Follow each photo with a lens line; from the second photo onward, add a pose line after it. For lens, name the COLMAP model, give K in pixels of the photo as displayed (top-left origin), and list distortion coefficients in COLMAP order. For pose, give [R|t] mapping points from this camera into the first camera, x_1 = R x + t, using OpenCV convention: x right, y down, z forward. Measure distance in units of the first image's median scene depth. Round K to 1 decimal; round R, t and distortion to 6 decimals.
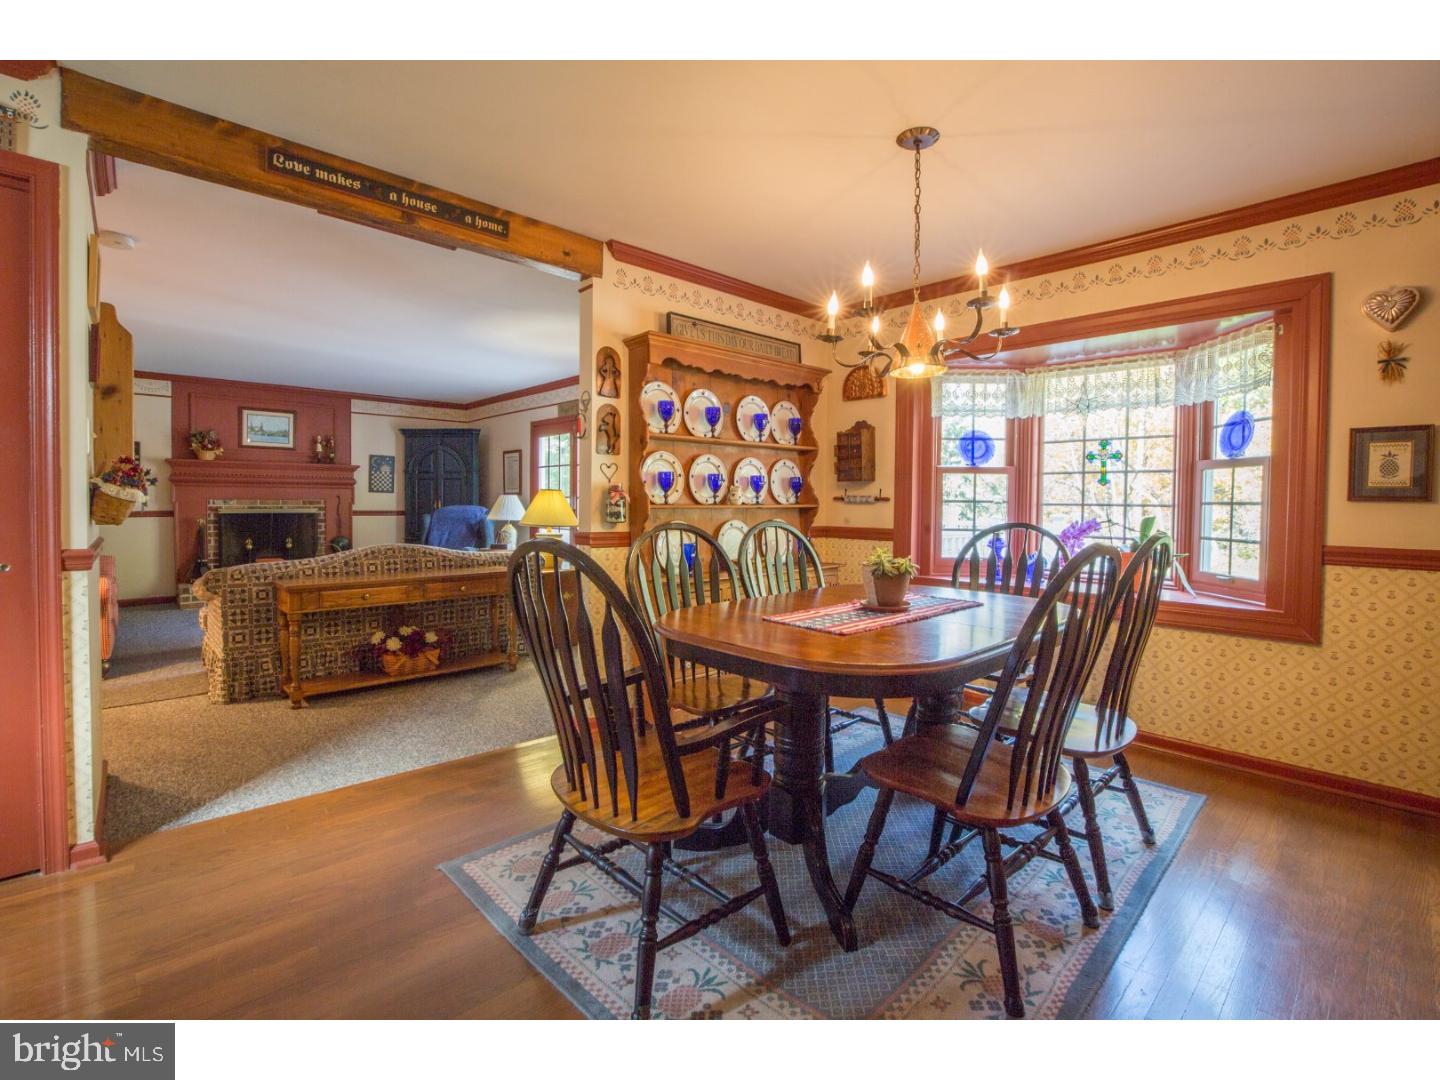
lens RADIAL K [[659.0, 0, 725.4], [0, 659.0, 532.6], [0, 0, 1]] dist [-0.028547, 0.001999]
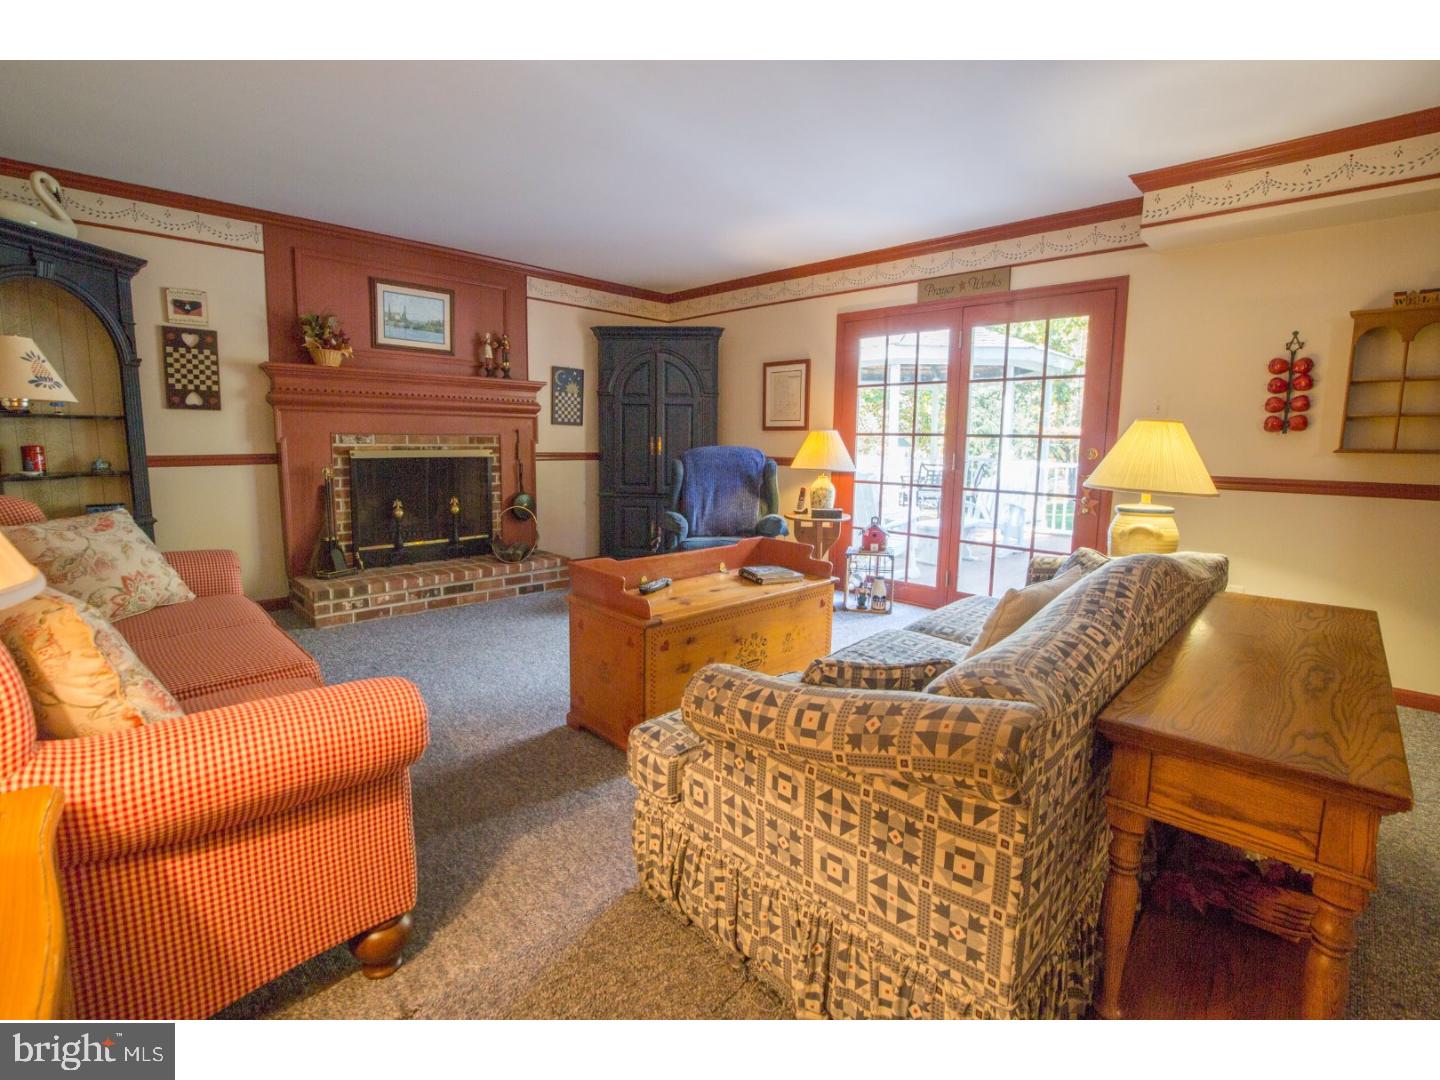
lens RADIAL K [[659.0, 0, 725.2], [0, 659.0, 531.4], [0, 0, 1]] dist [-0.028547, 0.001999]
pose [[0.999461, 0.002211, 0.032766, -0.787247], [-0.005267, 0.995609, 0.093458, -0.035522], [-0.032416, -0.093580, 0.995084, 0.663259]]
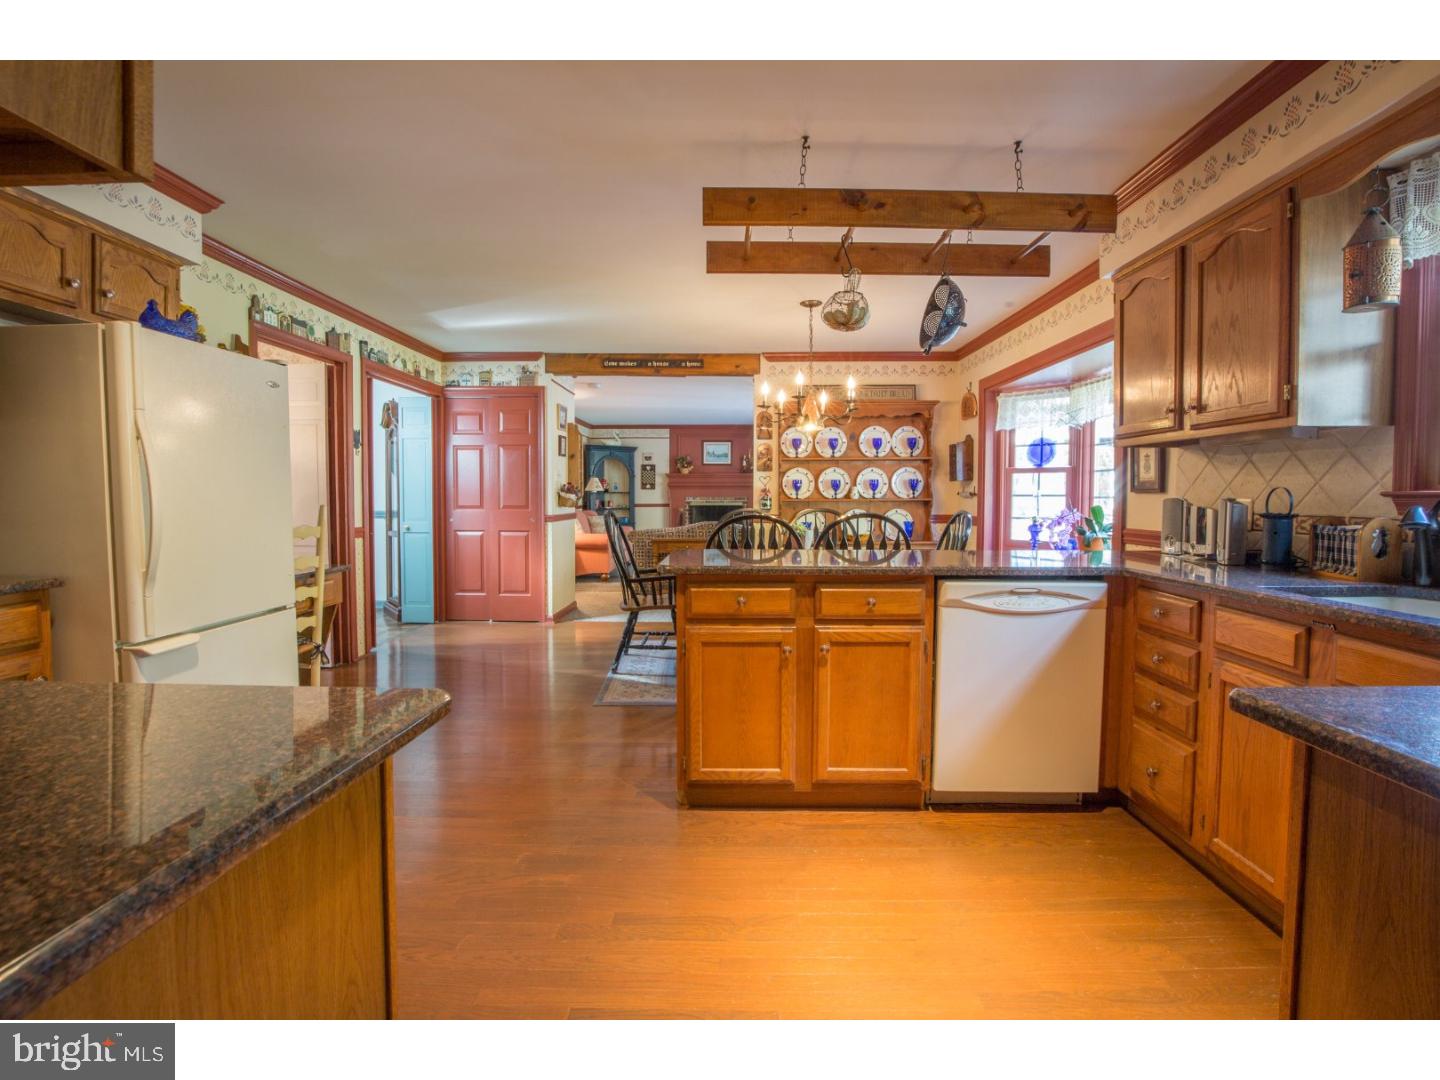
lens RADIAL K [[659.0, 0, 723.6], [0, 659.0, 546.2], [0, 0, 1]] dist [-0.028547, 0.001999]
pose [[0.723380, 0.044629, -0.689006, 0.797202], [-0.025744, 0.998958, 0.037677, 0.016728], [0.689970, -0.009517, 0.723775, -0.306000]]
